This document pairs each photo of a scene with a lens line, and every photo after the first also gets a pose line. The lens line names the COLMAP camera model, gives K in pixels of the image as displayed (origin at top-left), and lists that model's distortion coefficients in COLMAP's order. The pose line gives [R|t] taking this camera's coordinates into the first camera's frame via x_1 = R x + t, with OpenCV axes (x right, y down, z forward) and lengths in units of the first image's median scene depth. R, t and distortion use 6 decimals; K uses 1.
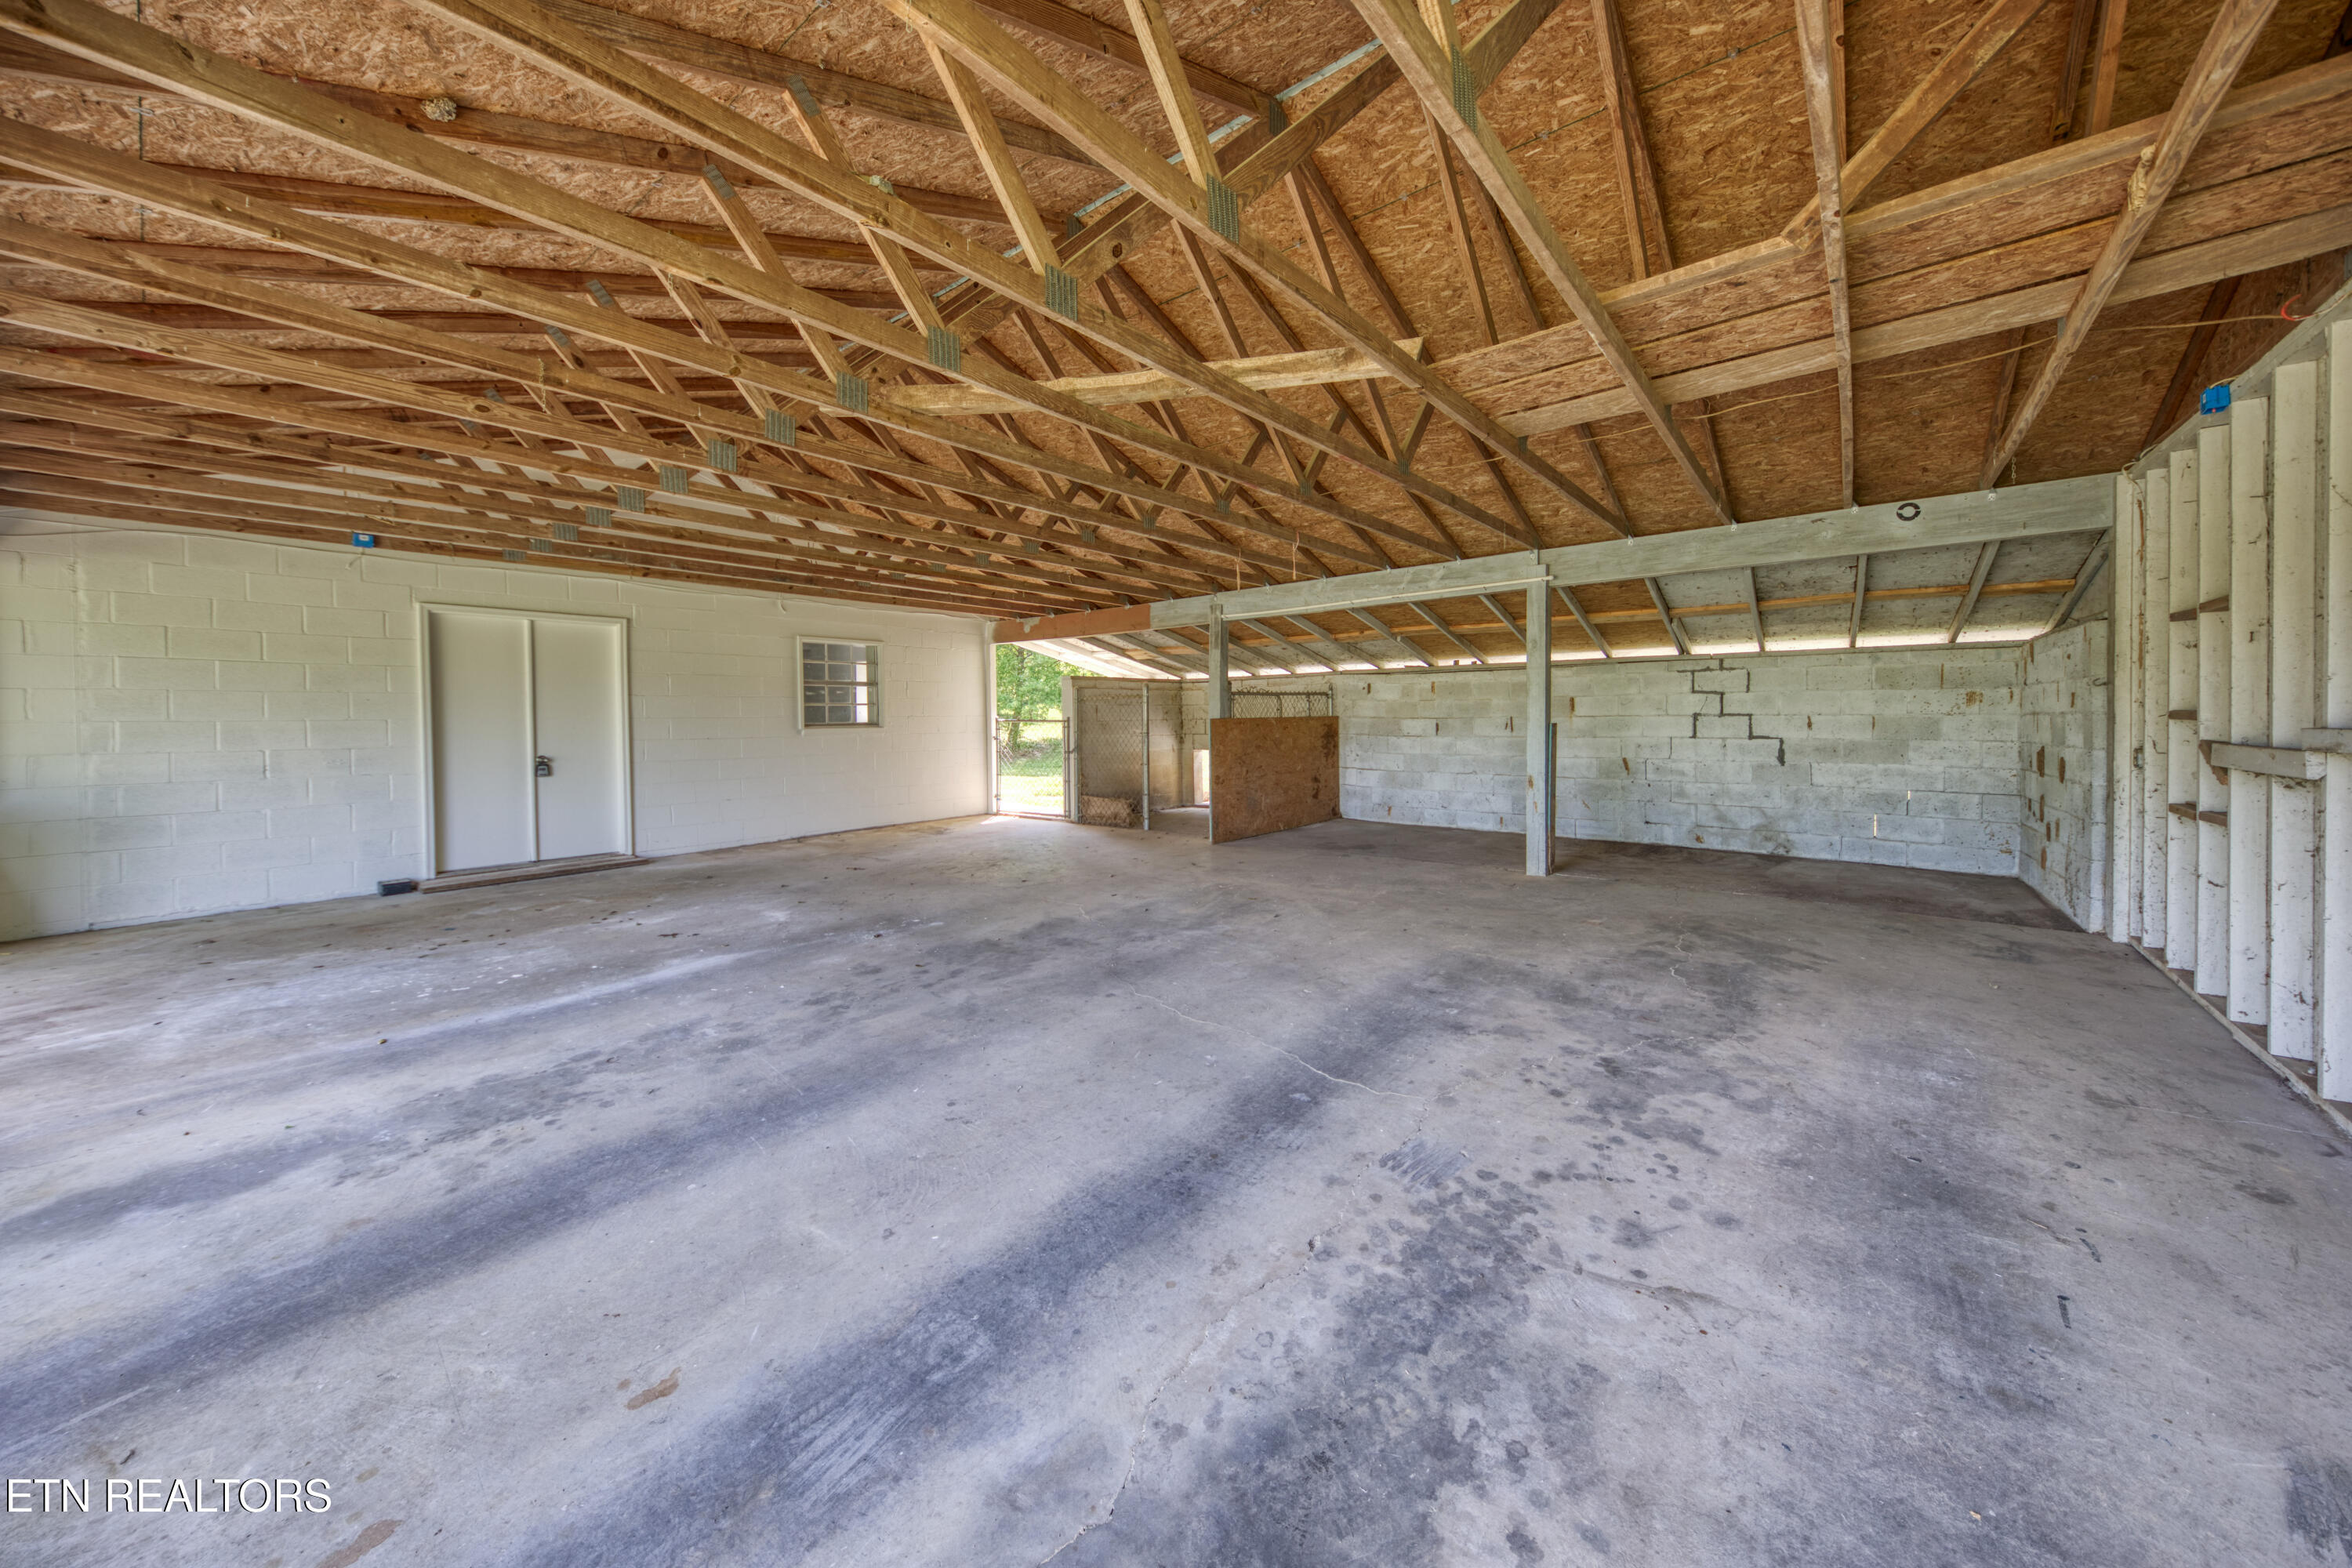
lens RADIAL K [[821.9, 0, 1201.5], [0, 821.9, 725.5], [0, 0, 1]] dist [0.010262, -0.000570]
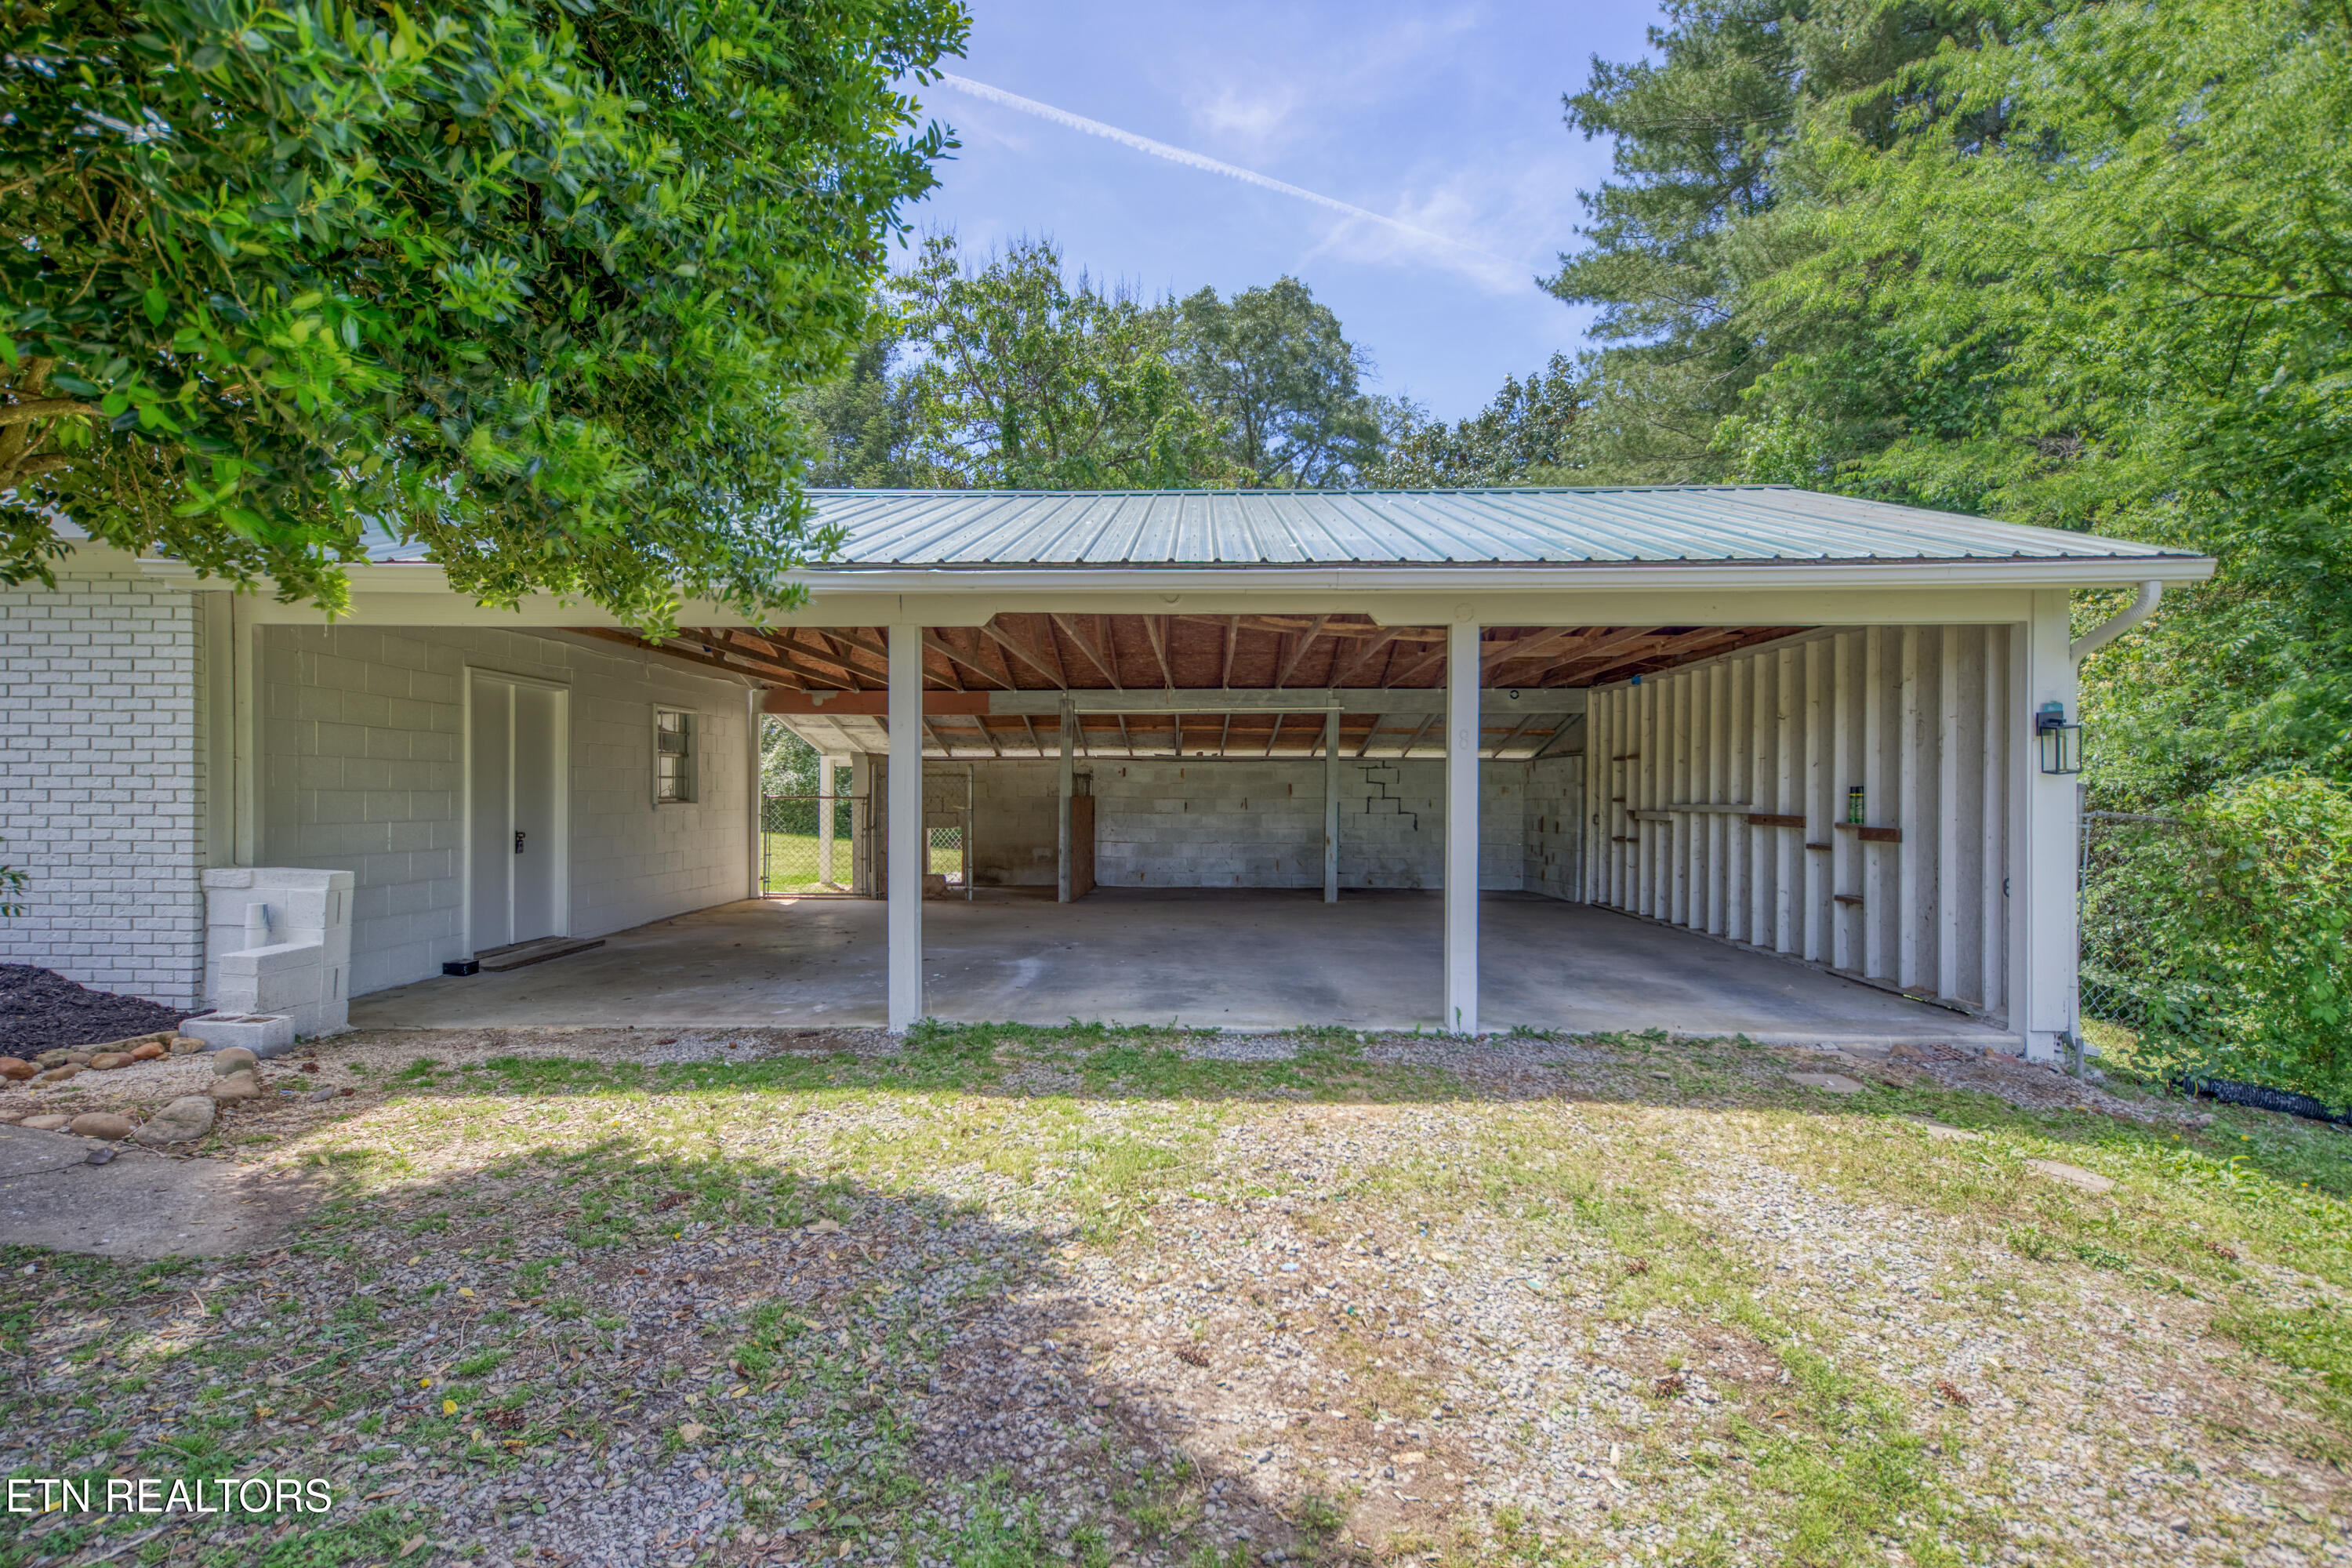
lens RADIAL K [[1170.6, 0, 1170.4], [0, 1170.6, 787.6], [0, 0, 1]] dist [0.000356, -0.000050]
pose [[0.797020, 0.015024, 0.603766, -0.965677], [-0.003075, 0.999779, -0.020819, 0.013952], [-0.603945, 0.014737, 0.796890, -0.463892]]
